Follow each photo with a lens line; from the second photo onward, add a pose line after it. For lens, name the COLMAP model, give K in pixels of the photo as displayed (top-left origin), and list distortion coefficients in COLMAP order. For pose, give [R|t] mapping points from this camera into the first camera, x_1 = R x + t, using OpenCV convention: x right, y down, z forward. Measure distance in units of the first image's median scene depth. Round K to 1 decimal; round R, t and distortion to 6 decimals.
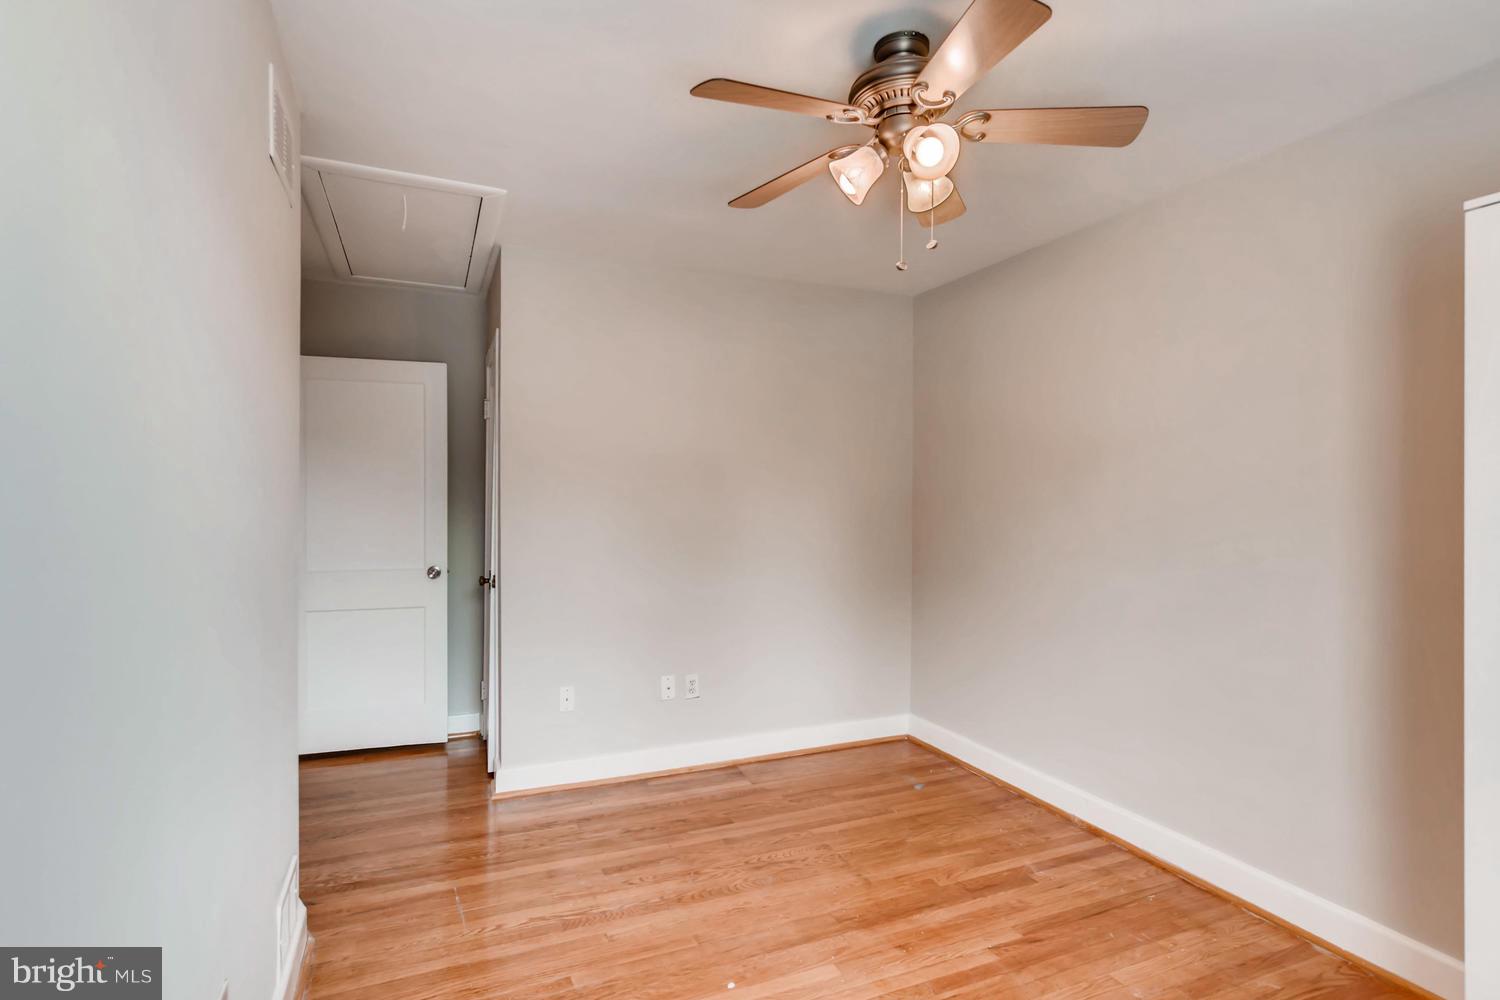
lens RADIAL K [[762.6, 0, 747.8], [0, 762.6, 496.8], [0, 0, 1]] dist [0.002270, 0.003141]
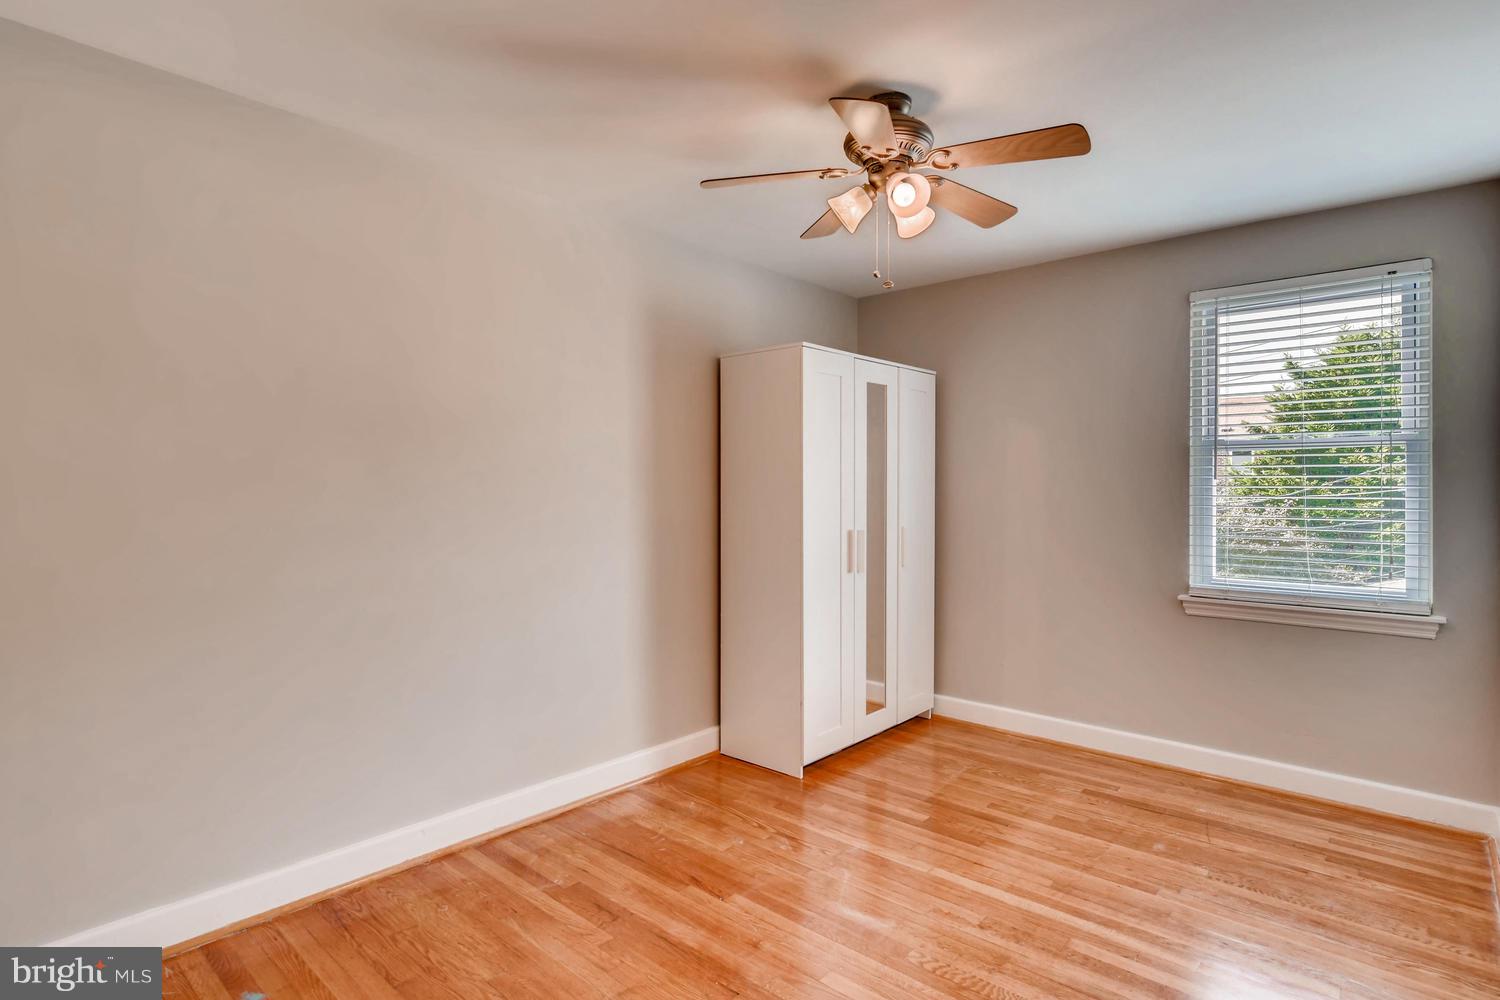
lens RADIAL K [[762.6, 0, 751.7], [0, 762.6, 484.8], [0, 0, 1]] dist [0.002270, 0.003141]
pose [[-0.418753, -0.001291, 0.908099, -0.553222], [-0.004853, 0.999988, -0.000817, 0.011276], [-0.908087, -0.004749, -0.418754, 1.171549]]
